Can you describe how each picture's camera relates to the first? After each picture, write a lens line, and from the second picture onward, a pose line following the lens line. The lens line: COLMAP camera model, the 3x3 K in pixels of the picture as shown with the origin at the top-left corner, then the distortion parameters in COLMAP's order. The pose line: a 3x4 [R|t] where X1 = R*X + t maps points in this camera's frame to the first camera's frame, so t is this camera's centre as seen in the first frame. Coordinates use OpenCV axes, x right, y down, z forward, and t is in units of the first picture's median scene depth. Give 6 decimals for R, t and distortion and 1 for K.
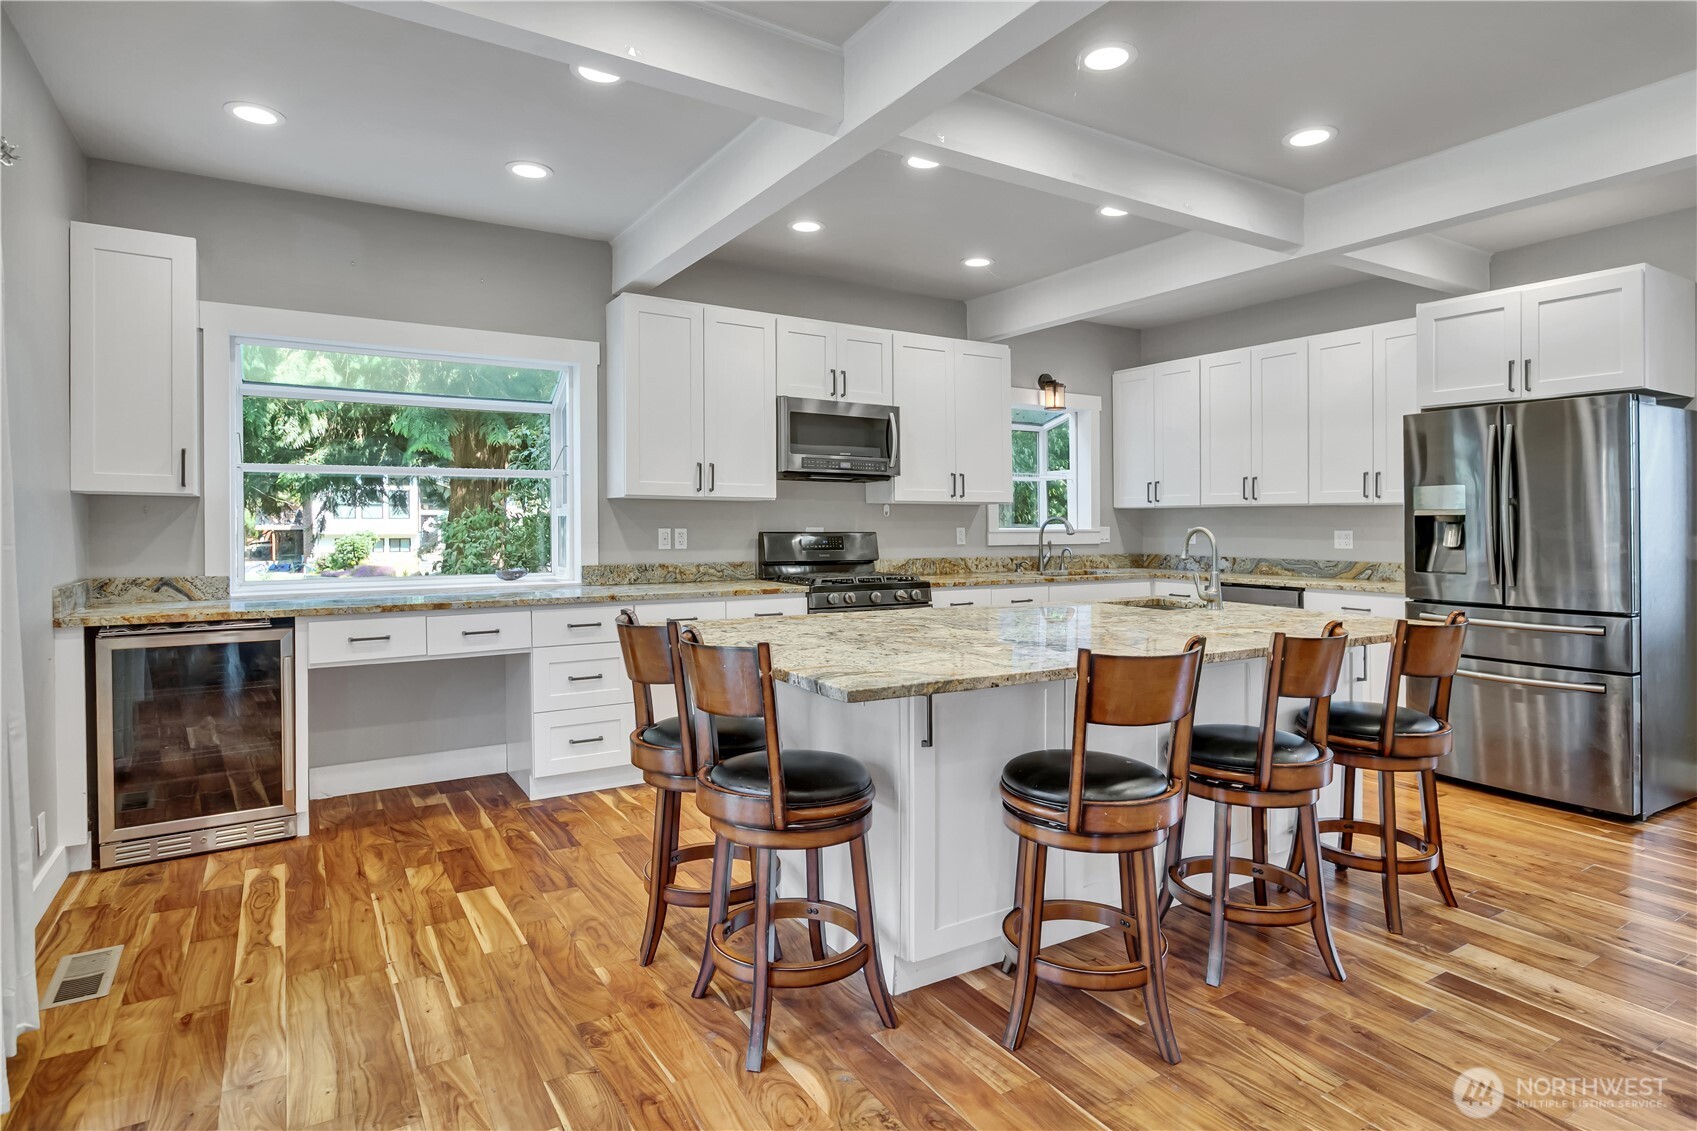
lens RADIAL K [[915.0, 0, 842.5], [0, 915.0, 532.1], [0, 0, 1]] dist [-0.000423, -0.000401]
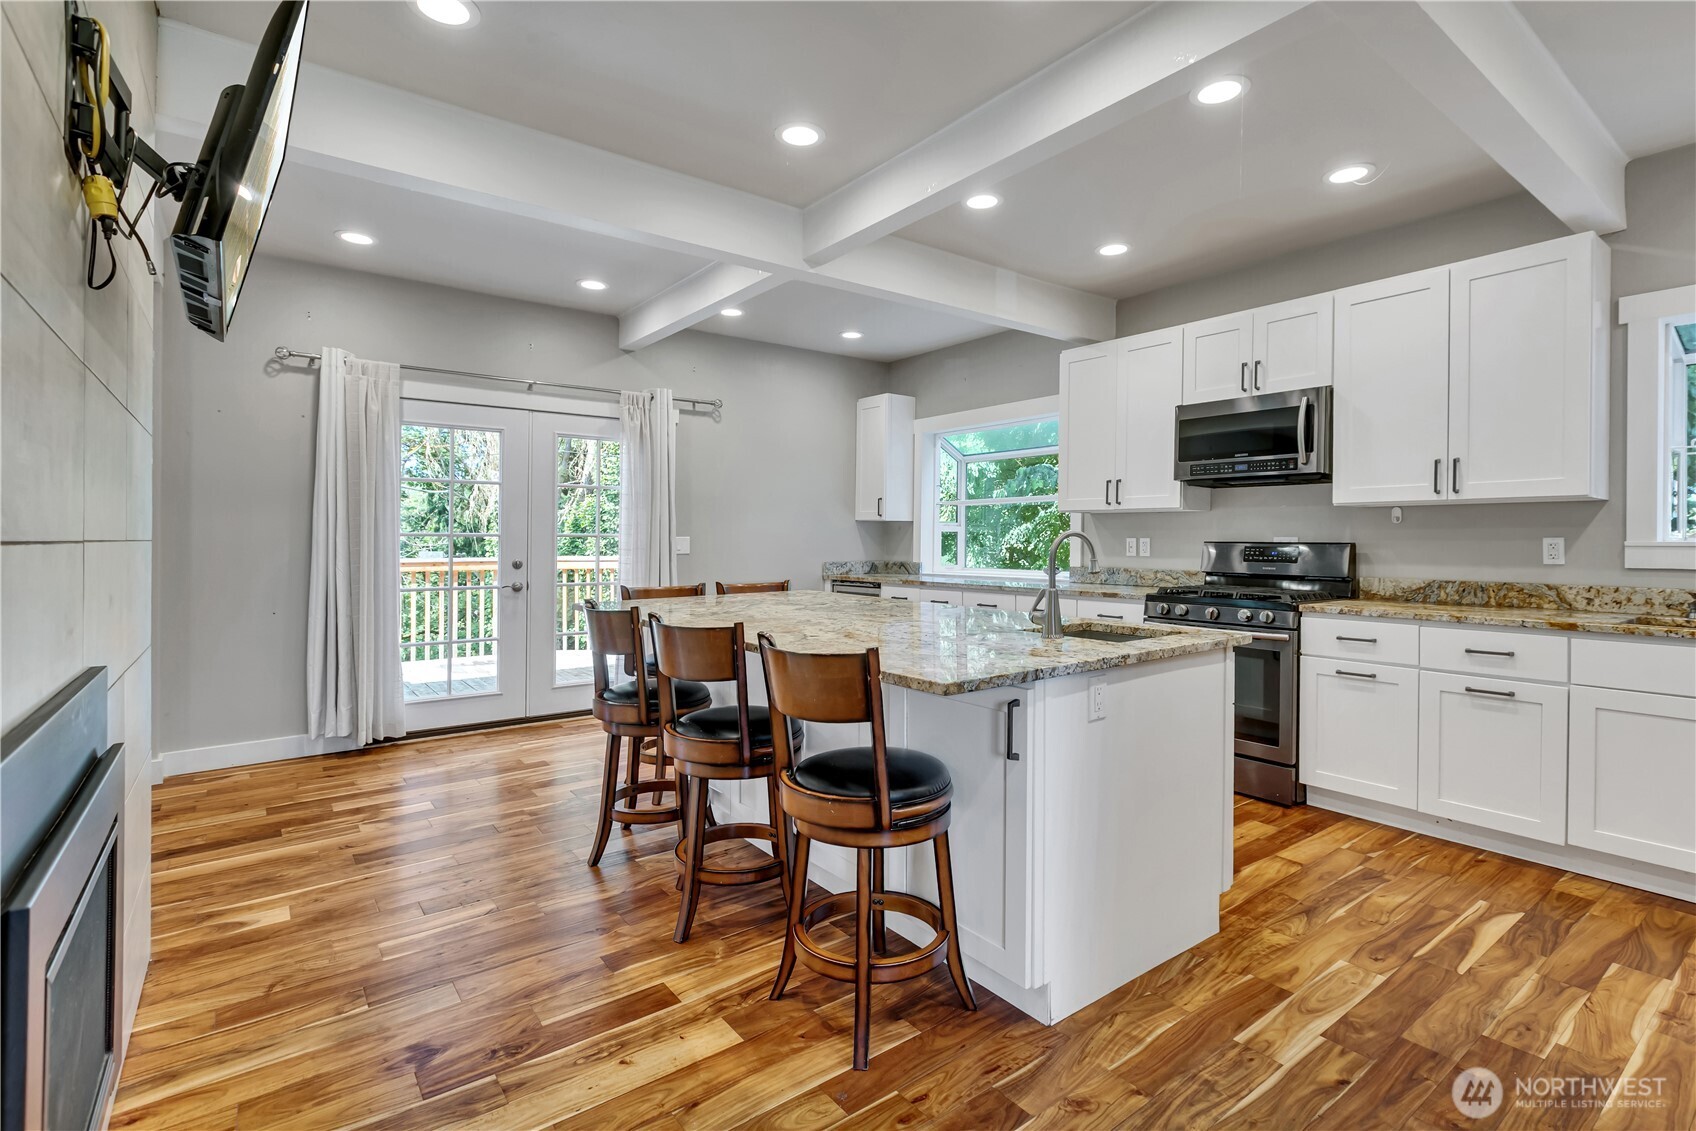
lens RADIAL K [[781.6, 0, 845.8], [0, 781.6, 543.5], [0, 0, 1]] dist [0.000342, -0.000482]
pose [[0.099634, 0.006837, -0.995001, 0.759291], [-0.009365, 0.999939, 0.005934, 0.000643], [0.994980, 0.008727, 0.099692, 0.558630]]
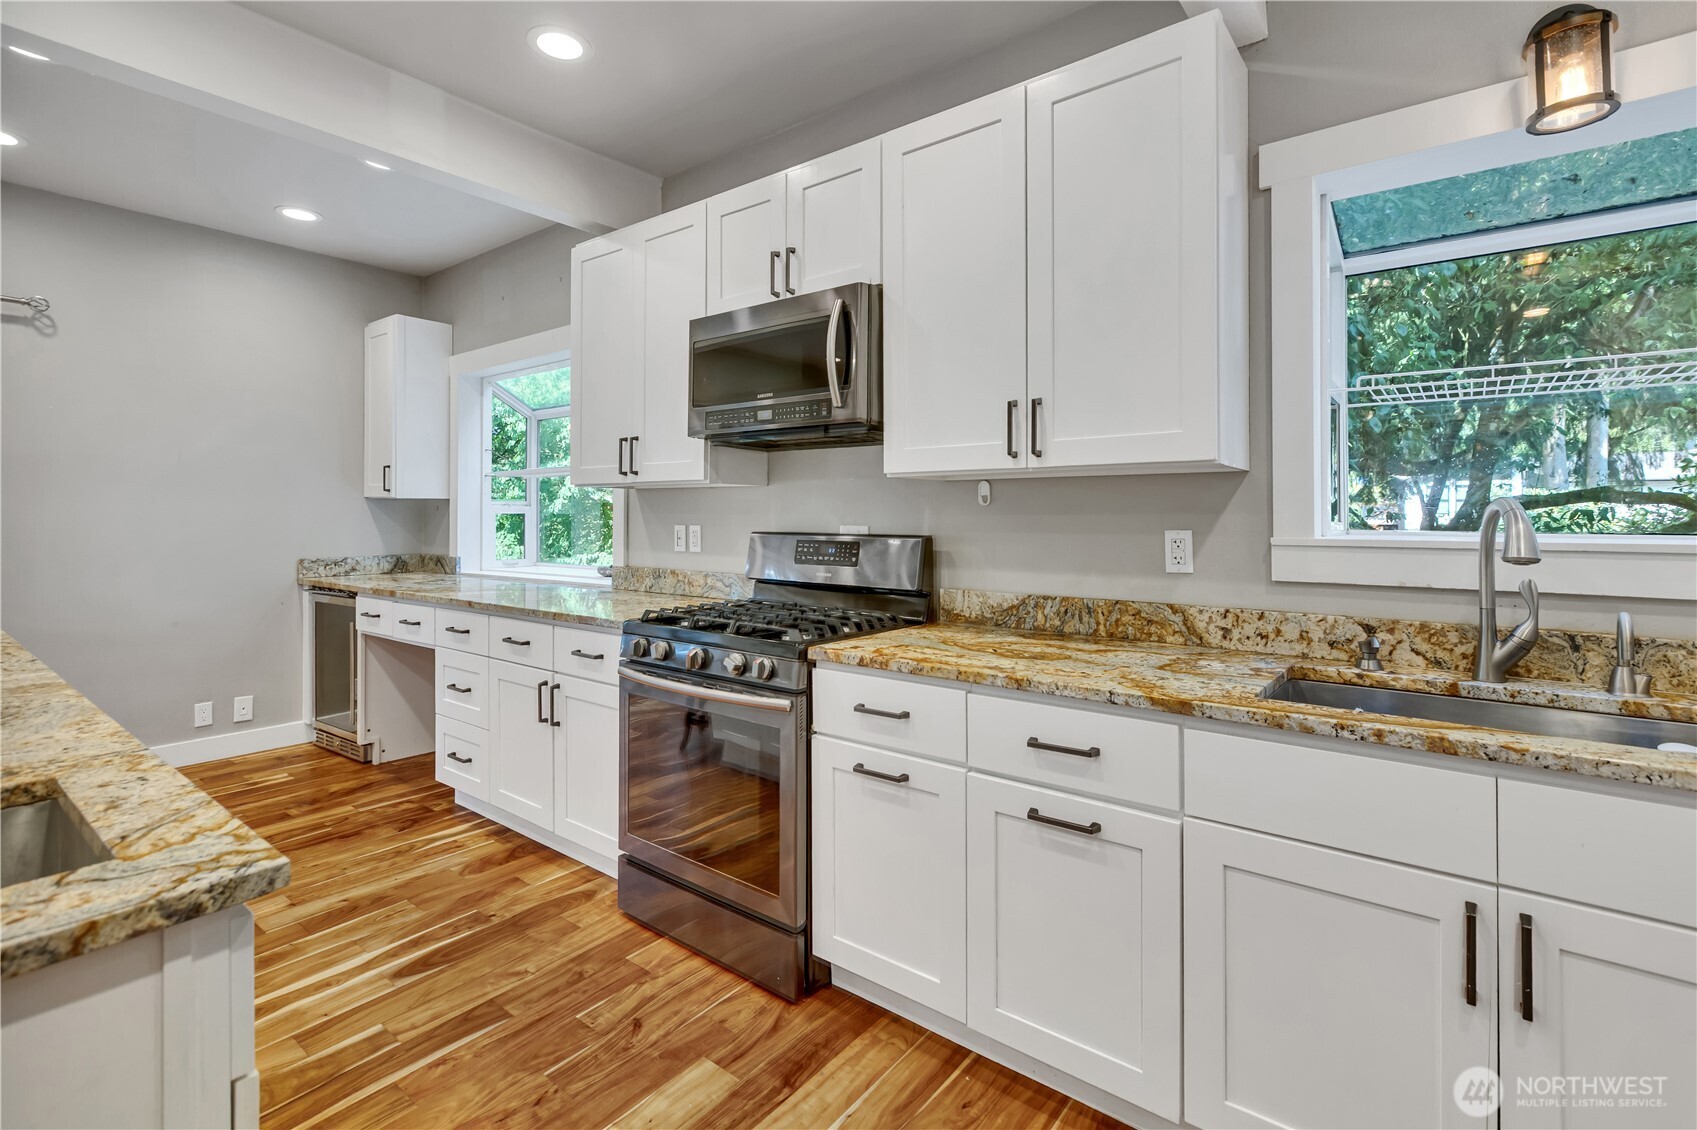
lens RADIAL K [[794.4, 0, 811.9], [0, 794.4, 506.8], [0, 0, 1]] dist [0.002919, 0.000779]
pose [[0.336439, -0.009434, -0.941658, 0.491993], [-0.006780, 0.999900, -0.012440, -0.011767], [0.941681, 0.010570, 0.336342, 0.896422]]
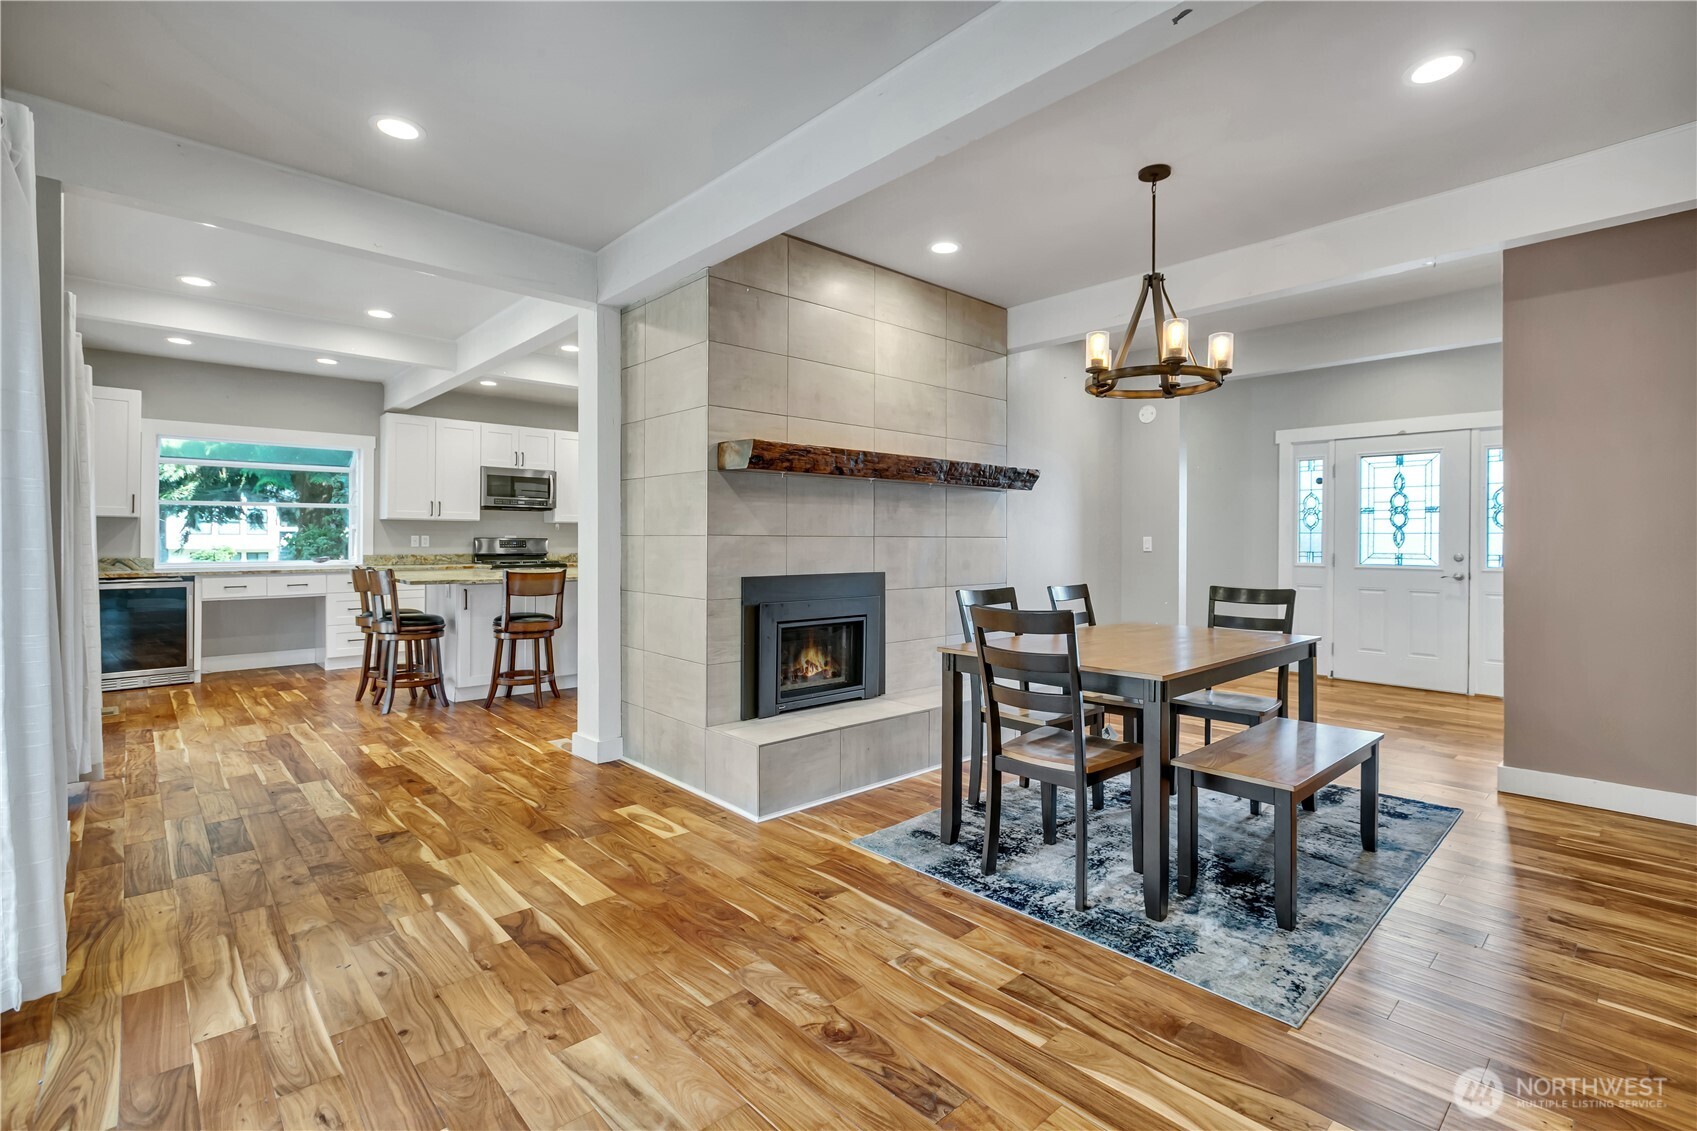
lens RADIAL K [[784.7, 0, 851.5], [0, 784.7, 528.7], [0, 0, 1]] dist [0.000909, 0.000167]
pose [[0.980773, 0.005081, 0.195087, 0.373877], [-0.000180, 0.999684, -0.025132, 0.022324], [-0.195153, 0.024614, 0.980464, -0.758780]]
